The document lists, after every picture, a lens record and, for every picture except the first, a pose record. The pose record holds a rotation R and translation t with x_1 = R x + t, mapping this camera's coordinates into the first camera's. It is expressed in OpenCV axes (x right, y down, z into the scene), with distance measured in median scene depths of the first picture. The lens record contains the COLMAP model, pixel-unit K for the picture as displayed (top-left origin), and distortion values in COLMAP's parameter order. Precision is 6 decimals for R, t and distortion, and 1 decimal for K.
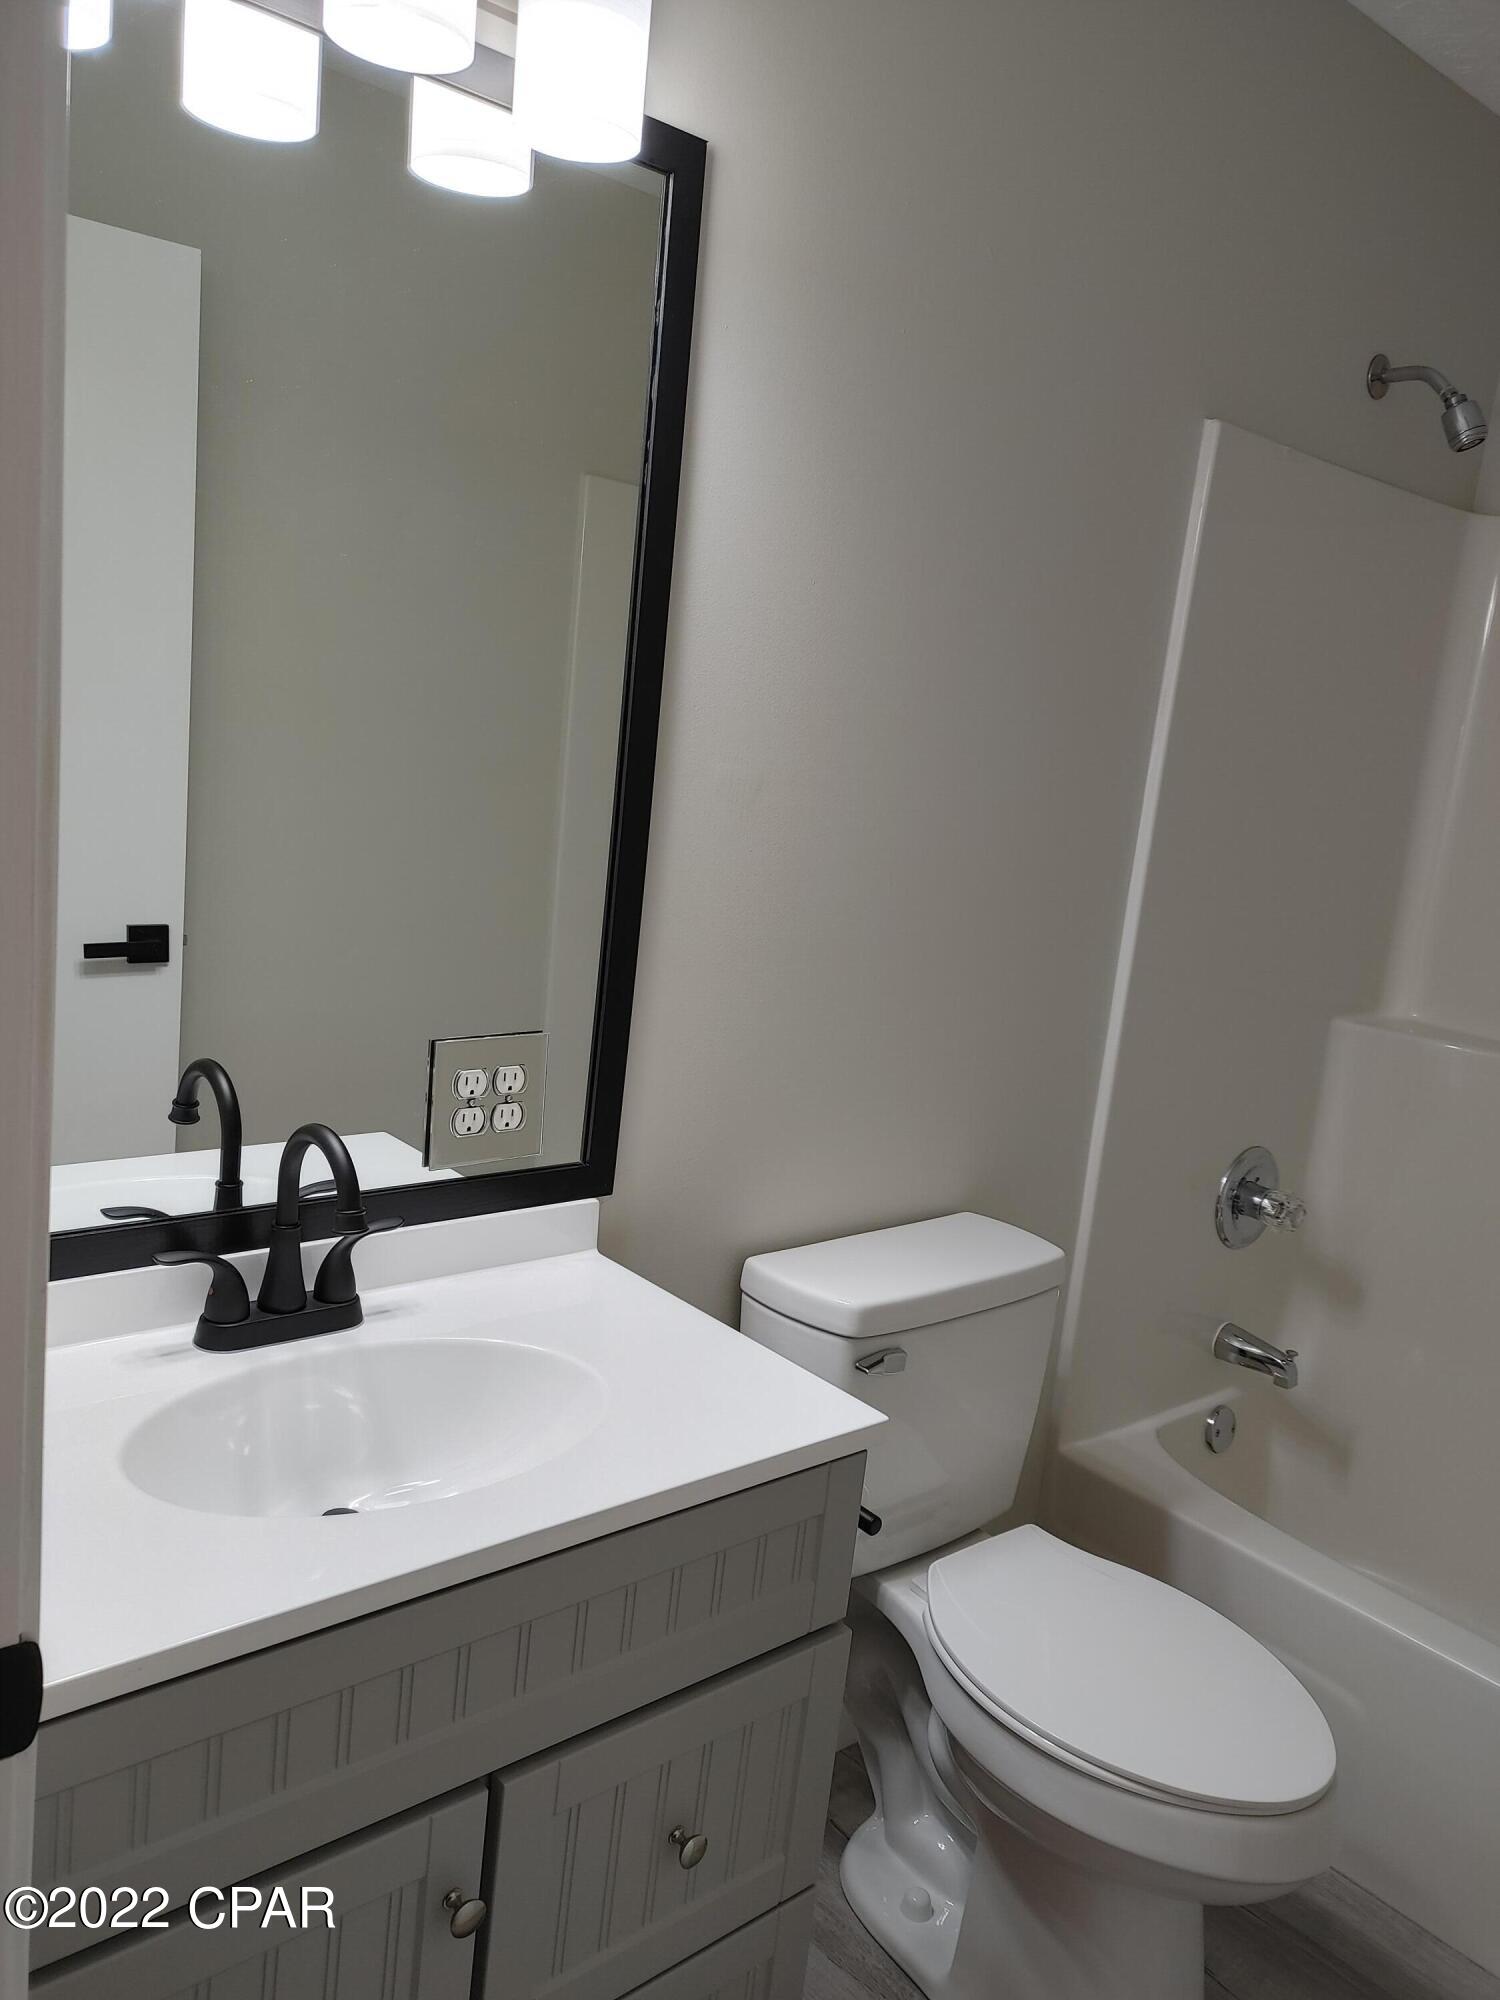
lens RADIAL K [[1520.2, 0, 750.4], [0, 1520.2, 1005.6], [0, 0, 1]] dist [0.057125, -0.043465]
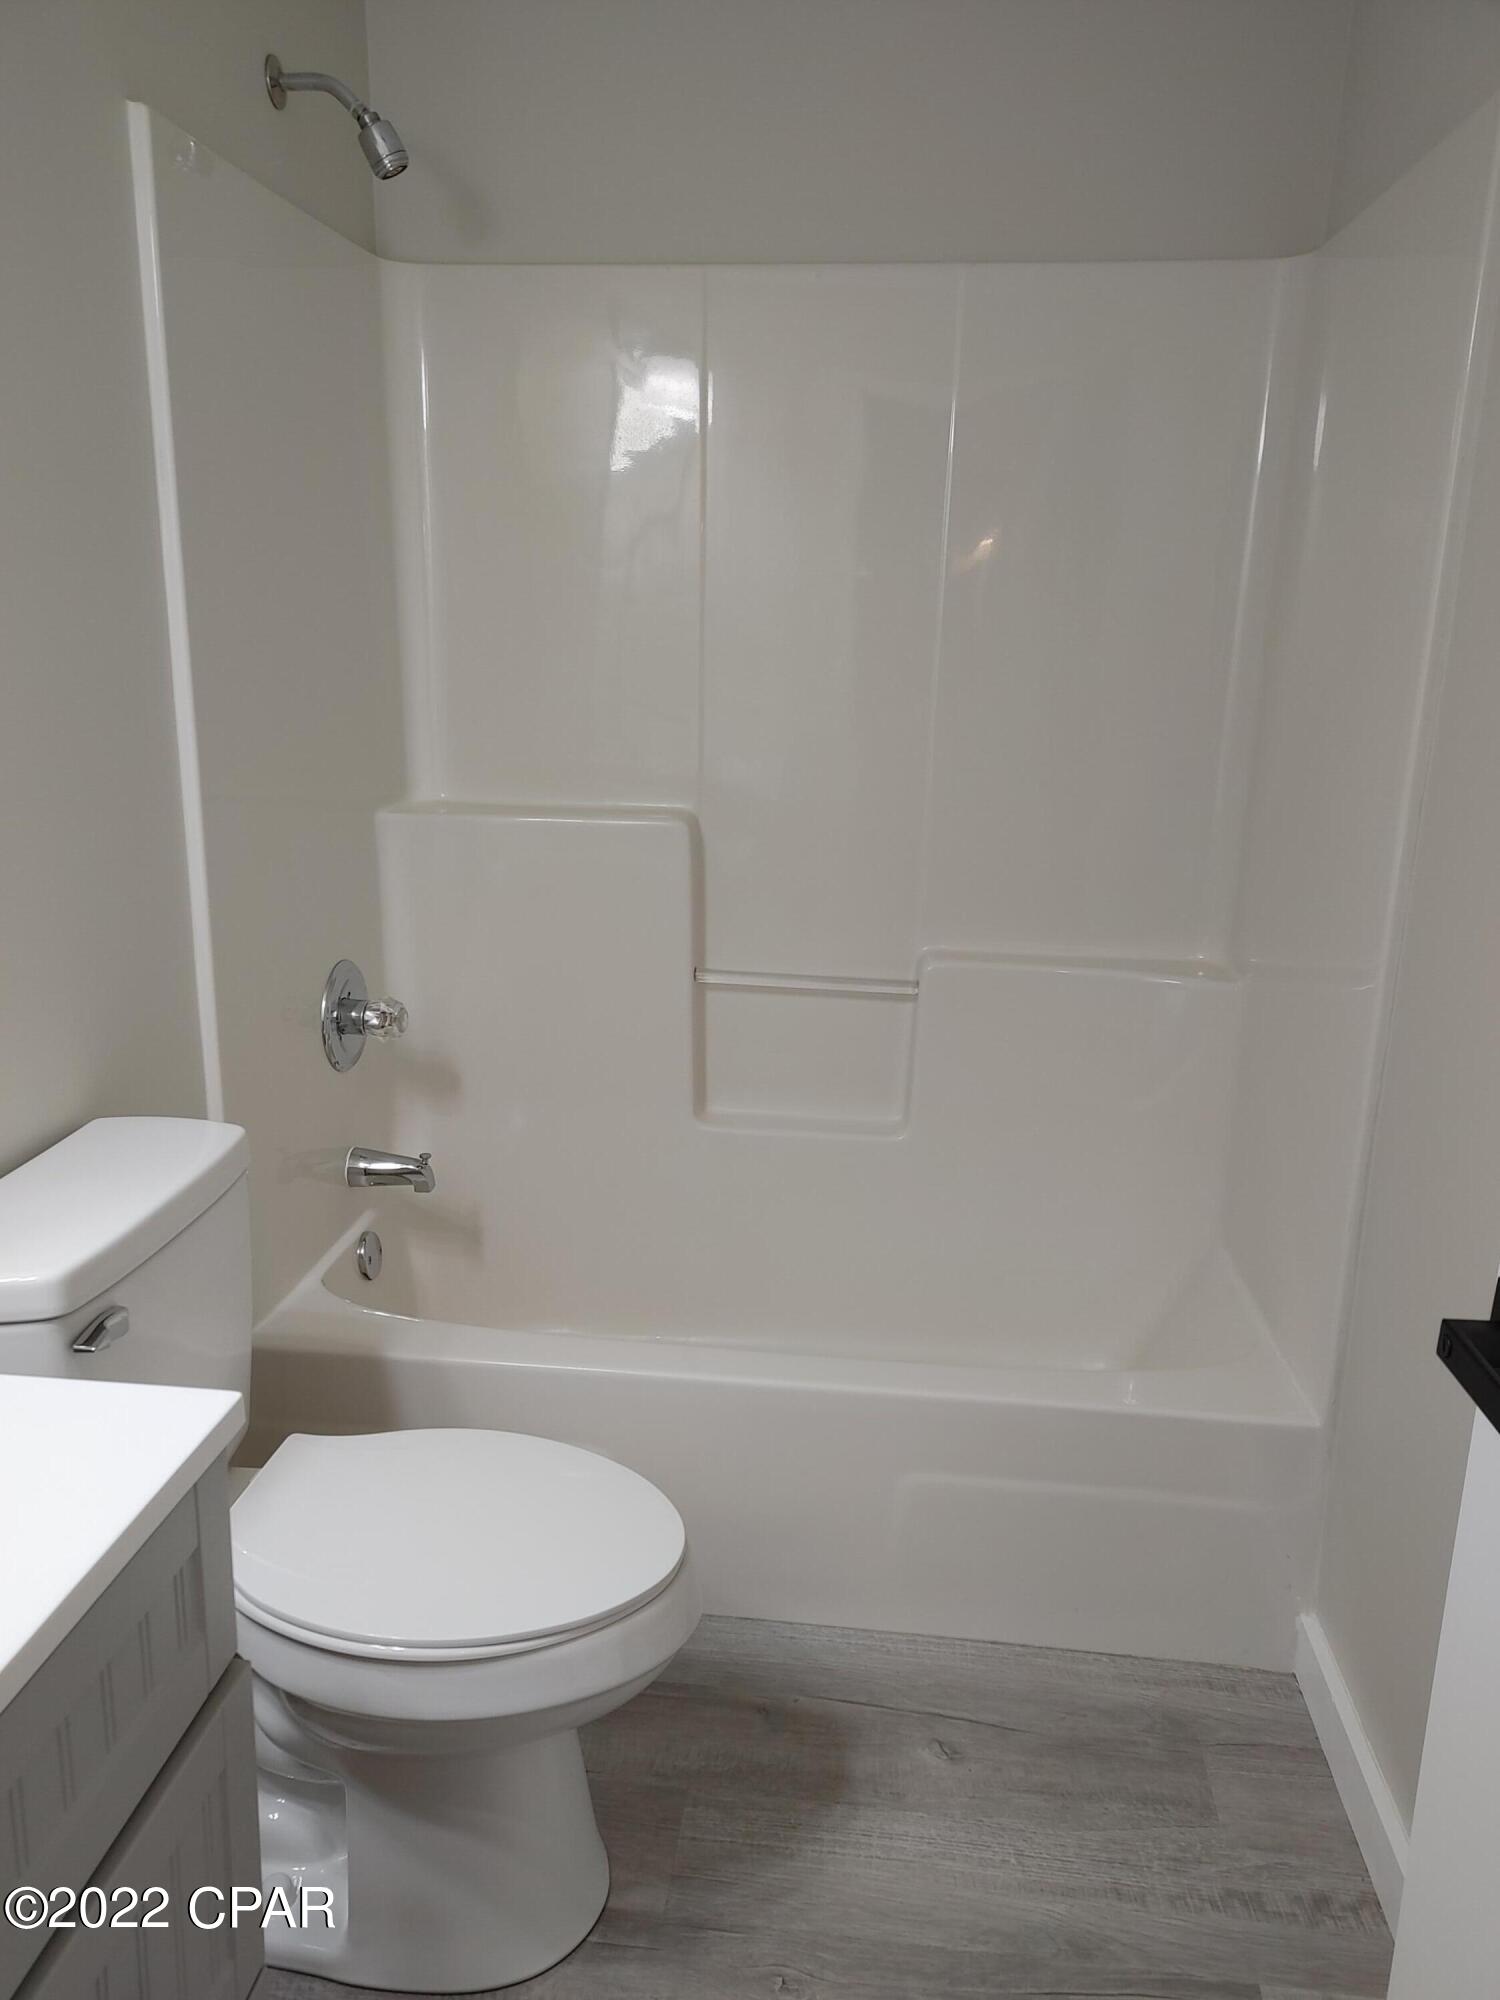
lens RADIAL K [[1520.2, 0, 750.4], [0, 1520.2, 1005.6], [0, 0, 1]] dist [0.057125, -0.043465]
pose [[0.733612, -0.257446, 0.628915, -0.088091], [0.180070, 0.966025, 0.185396, -0.010376], [-0.655277, -0.022760, 0.755046, 0.137184]]
